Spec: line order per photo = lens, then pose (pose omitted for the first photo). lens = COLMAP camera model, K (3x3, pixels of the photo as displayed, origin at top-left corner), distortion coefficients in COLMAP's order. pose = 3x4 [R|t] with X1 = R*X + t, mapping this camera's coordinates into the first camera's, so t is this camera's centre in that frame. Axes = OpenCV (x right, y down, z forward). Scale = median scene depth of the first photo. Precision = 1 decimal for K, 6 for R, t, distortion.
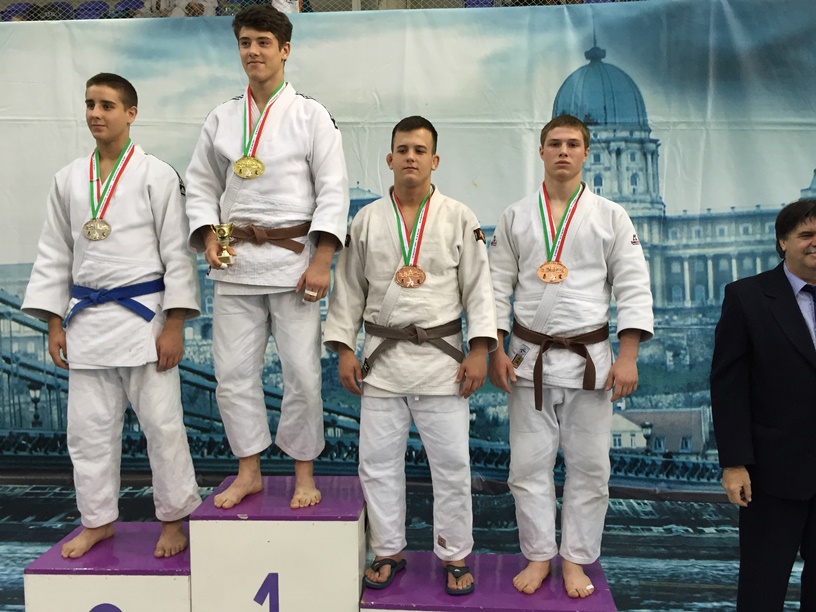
lens RADIAL K [[816.9, 0, 408.1], [0, 816.9, 305.5], [0, 0, 1]] dist [0.036187, 0.000000]
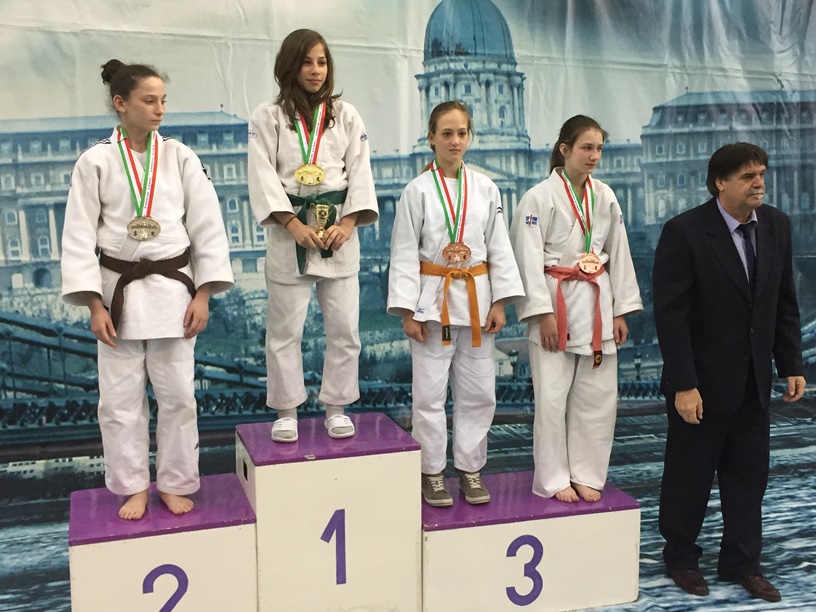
lens RADIAL K [[924.6, 0, 407.9], [0, 924.6, 306.2], [0, 0, 1]] dist [0.042124, 0.000000]
pose [[0.930038, -0.046876, 0.364462, -0.259207], [0.022333, 0.997207, 0.071268, 0.000832], [-0.366785, -0.058142, 0.928487, -0.031872]]
